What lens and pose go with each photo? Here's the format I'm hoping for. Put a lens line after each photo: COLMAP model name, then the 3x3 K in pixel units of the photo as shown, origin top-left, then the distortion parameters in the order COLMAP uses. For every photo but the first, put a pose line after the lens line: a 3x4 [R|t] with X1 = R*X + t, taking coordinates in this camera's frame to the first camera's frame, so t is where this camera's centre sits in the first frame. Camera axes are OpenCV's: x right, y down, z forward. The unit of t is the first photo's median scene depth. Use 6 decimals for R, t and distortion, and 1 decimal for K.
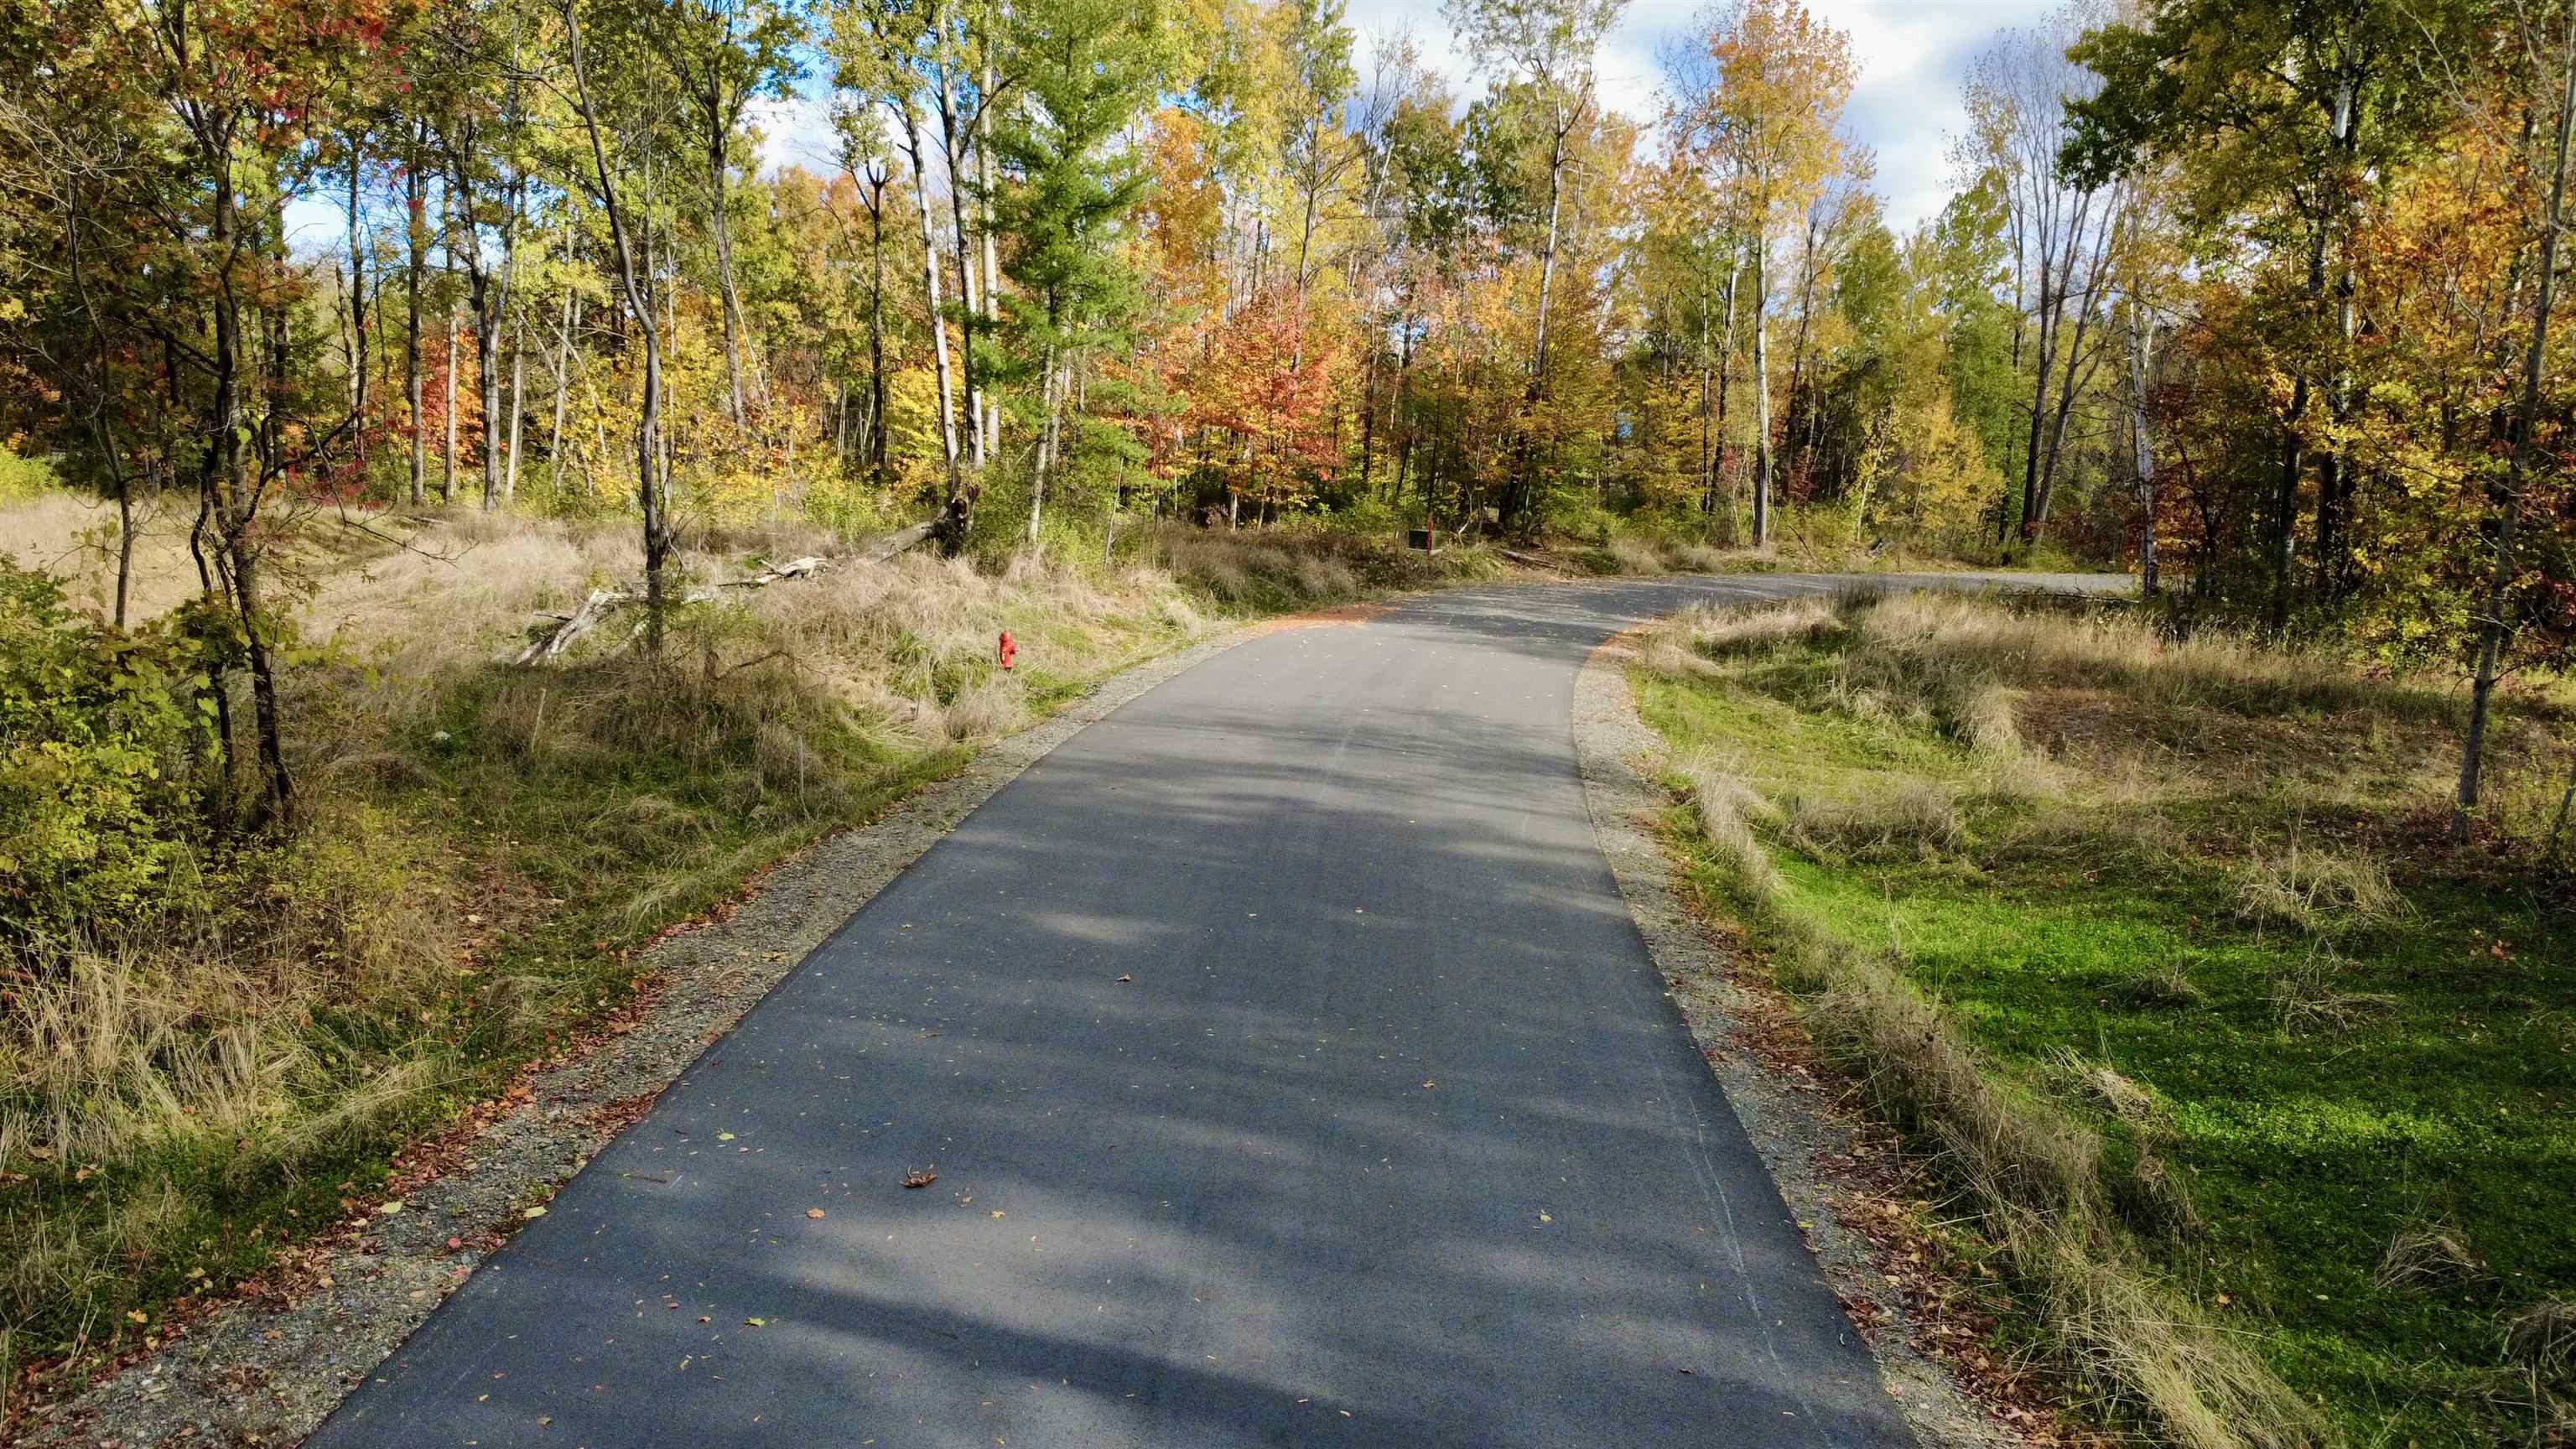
lens RADIAL K [[1956.0, 0, 1288.0], [0, 1956.0, 724.5], [0, 0, 1]] dist [-0.006538, -0.002191]
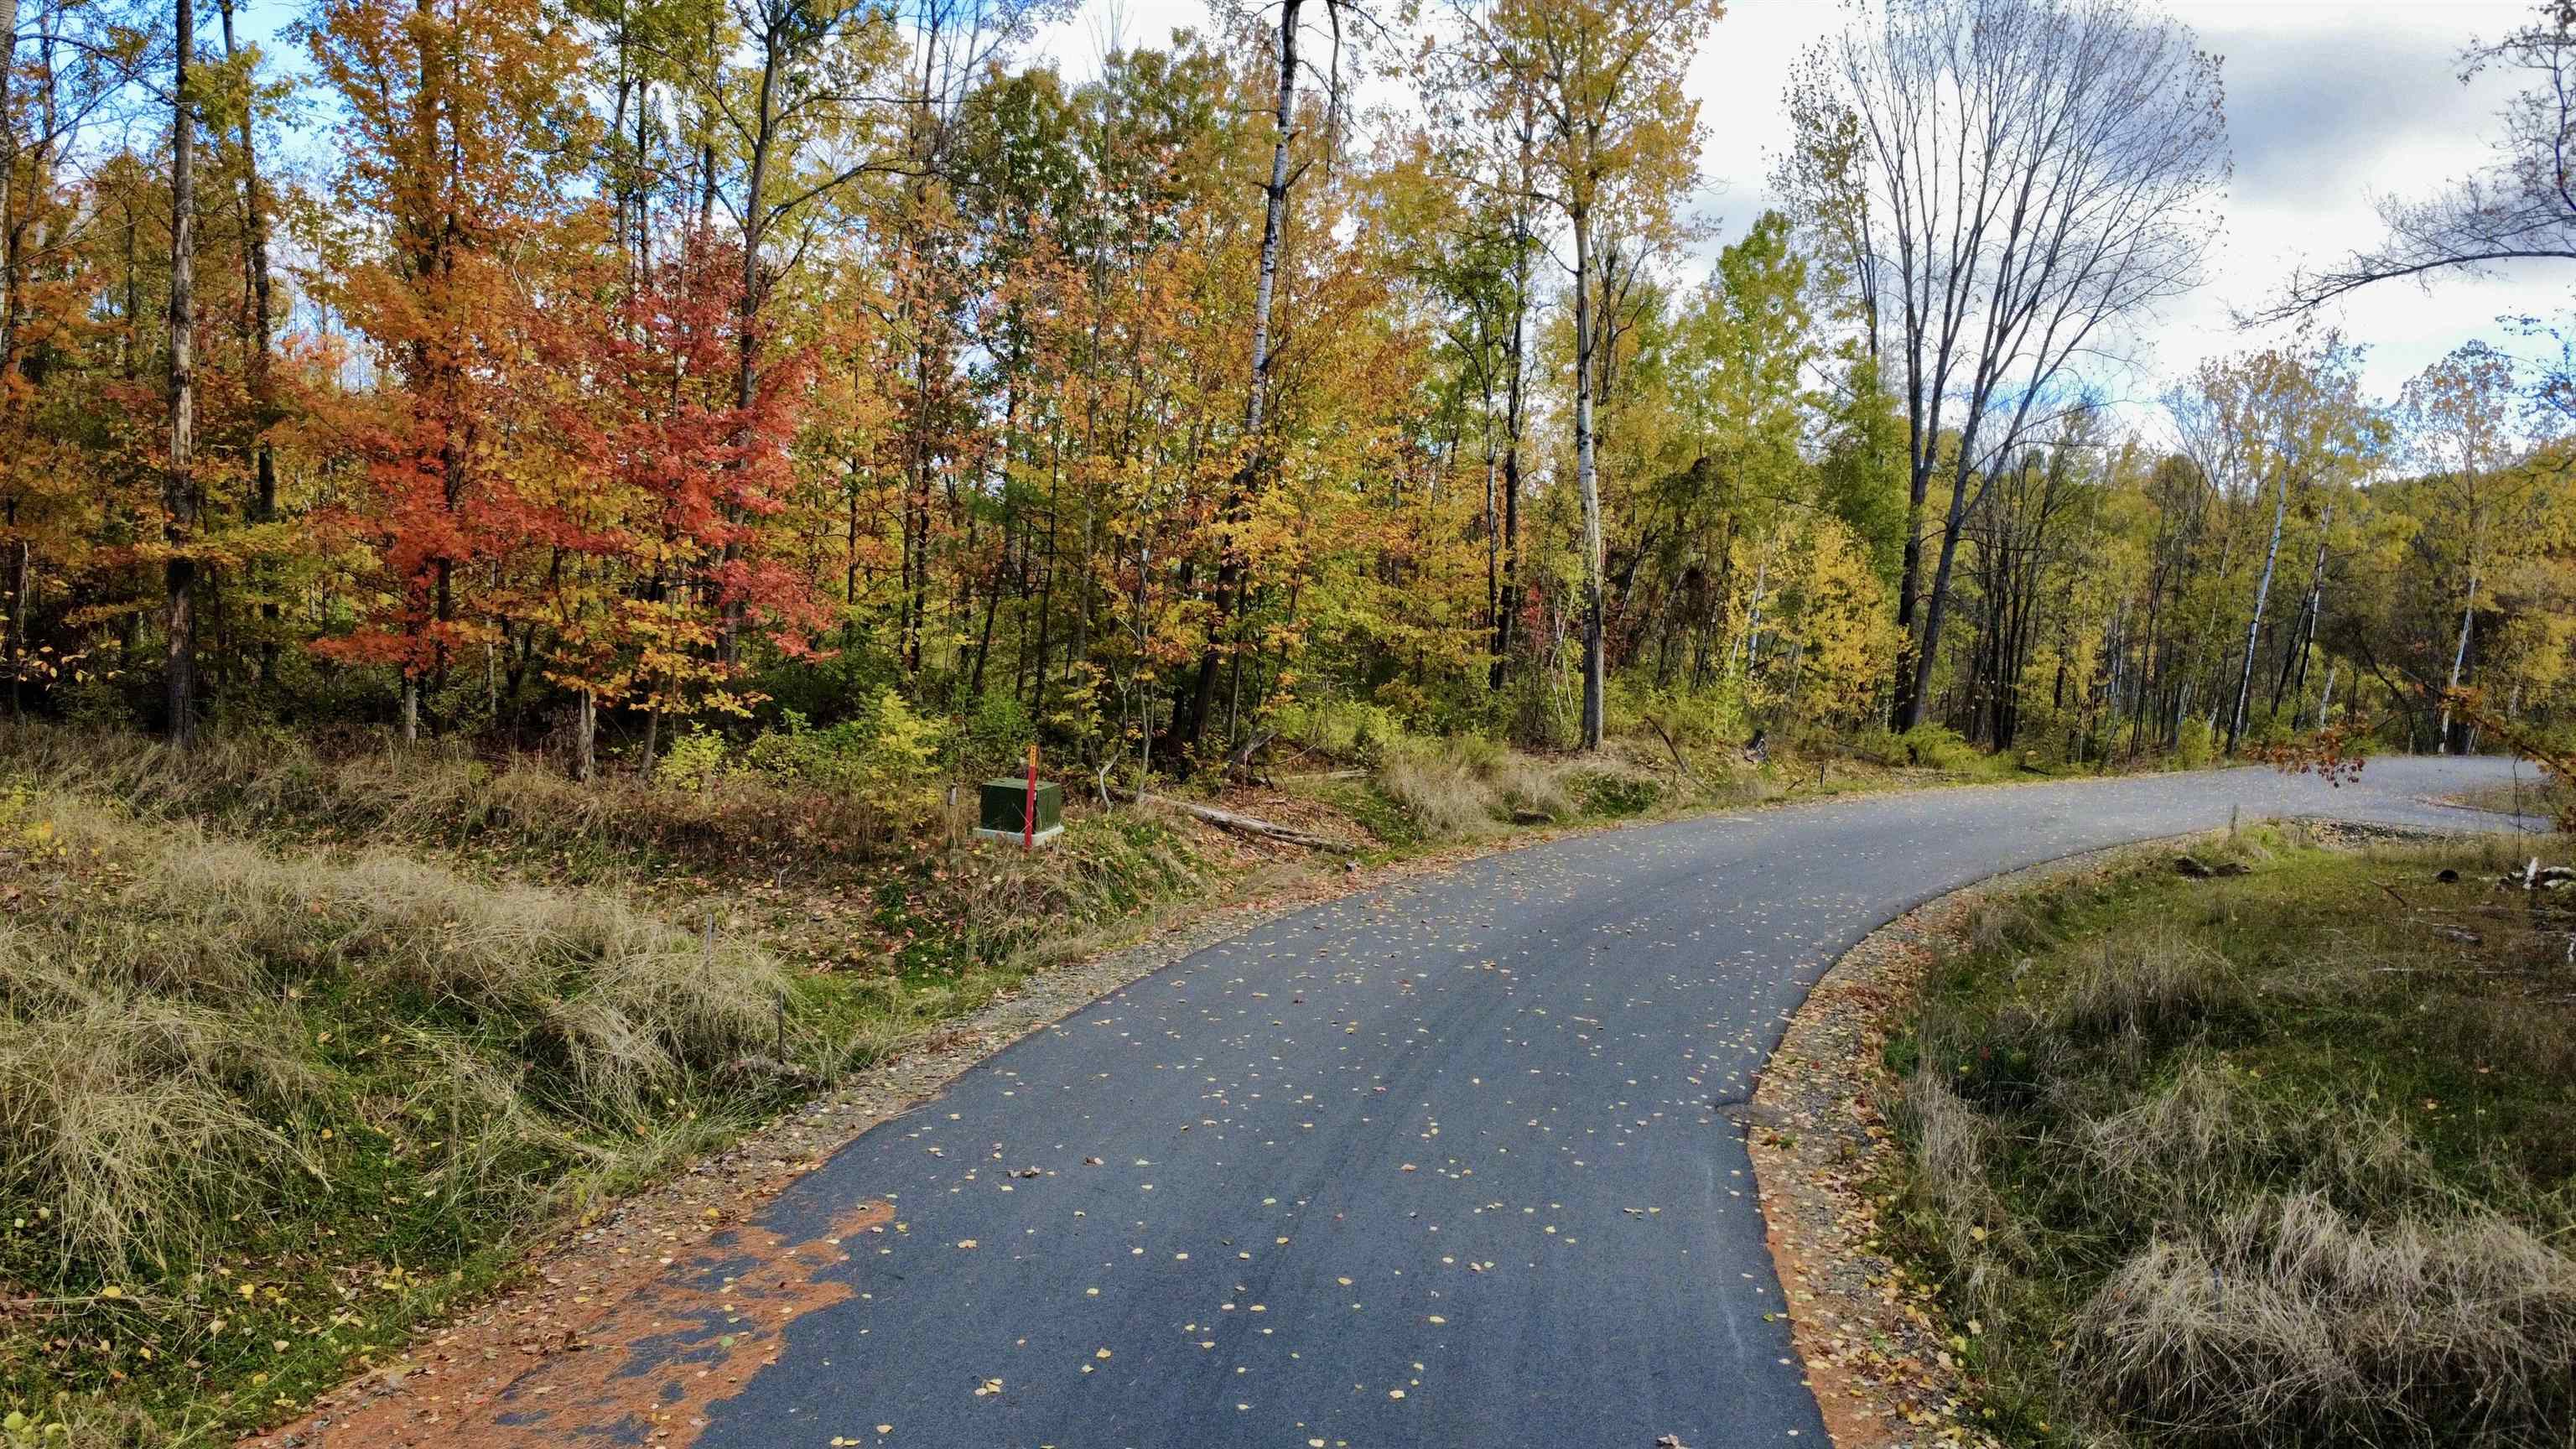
lens RADIAL K [[1849.9, 0, 1288.0], [0, 1849.9, 724.5], [0, 0, 1]] dist [-0.002621, 0.001510]
pose [[0.979346, -0.002179, 0.202181, 0.053270], [0.012279, 0.998737, -0.048716, -0.107972], [-0.201820, 0.050192, 0.978136, 0.701281]]
